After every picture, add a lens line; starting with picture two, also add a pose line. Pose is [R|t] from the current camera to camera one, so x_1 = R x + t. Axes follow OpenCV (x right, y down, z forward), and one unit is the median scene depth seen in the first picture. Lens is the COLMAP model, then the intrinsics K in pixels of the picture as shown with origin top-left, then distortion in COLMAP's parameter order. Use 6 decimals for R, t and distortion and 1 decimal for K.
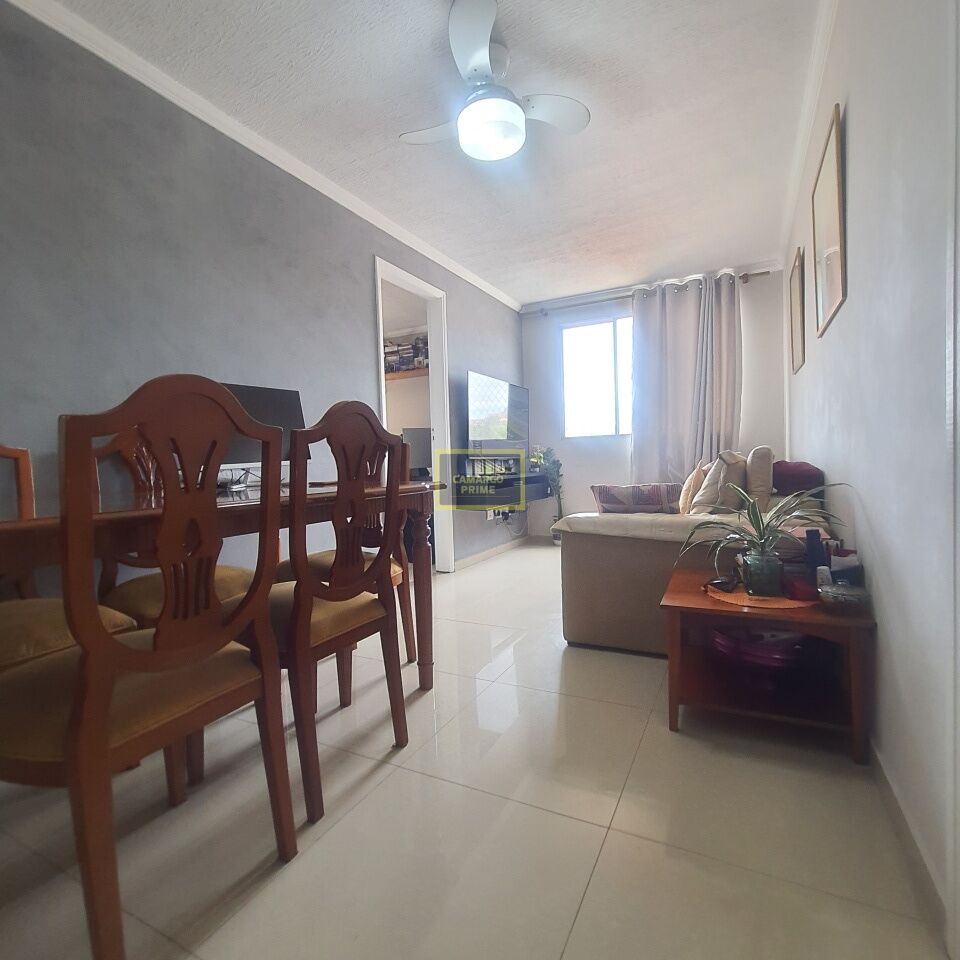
lens RADIAL K [[507.3, 0, 482.6], [0, 507.3, 484.7], [0, 0, 1]] dist [-0.006819, 0.000972]
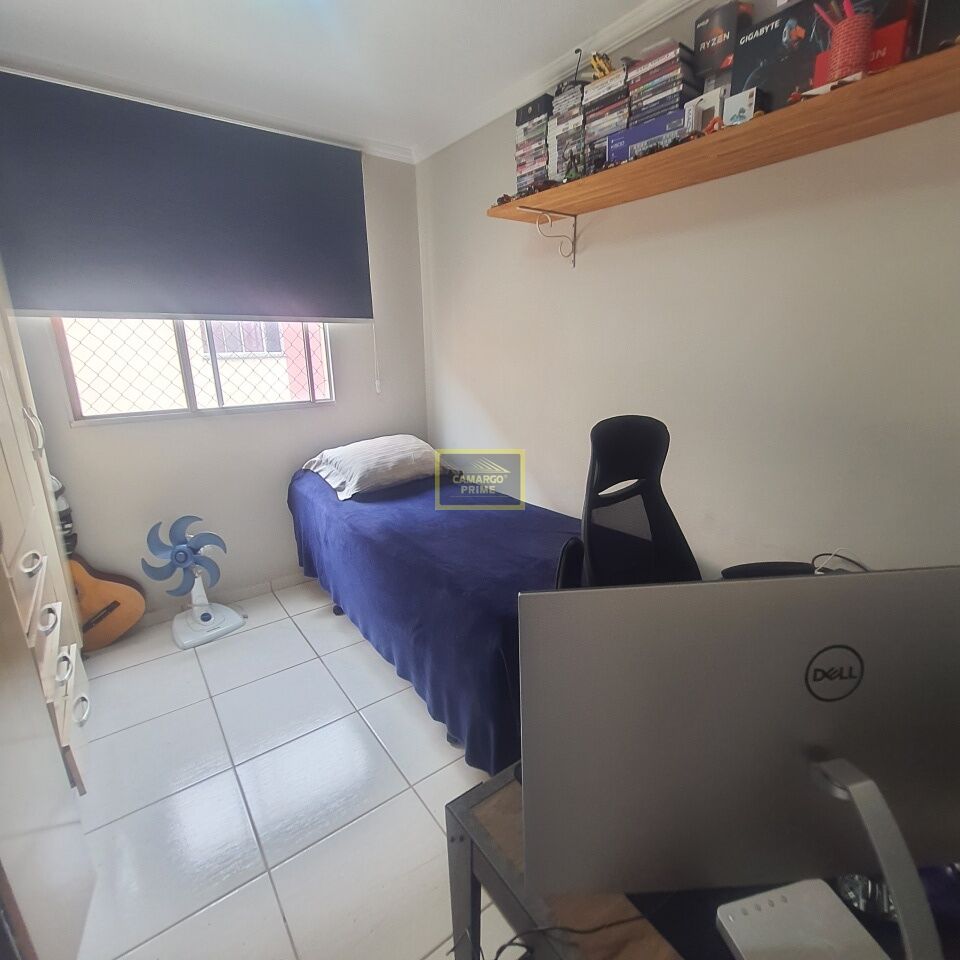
lens RADIAL K [[507.3, 0, 481.2], [0, 507.3, 480.5], [0, 0, 1]] dist [-0.006819, 0.000972]
pose [[0.893637, 0.137914, -0.427075, -0.066443], [-0.034476, 0.969896, 0.241066, -0.087930], [0.447465, -0.200701, 0.871490, 0.505839]]
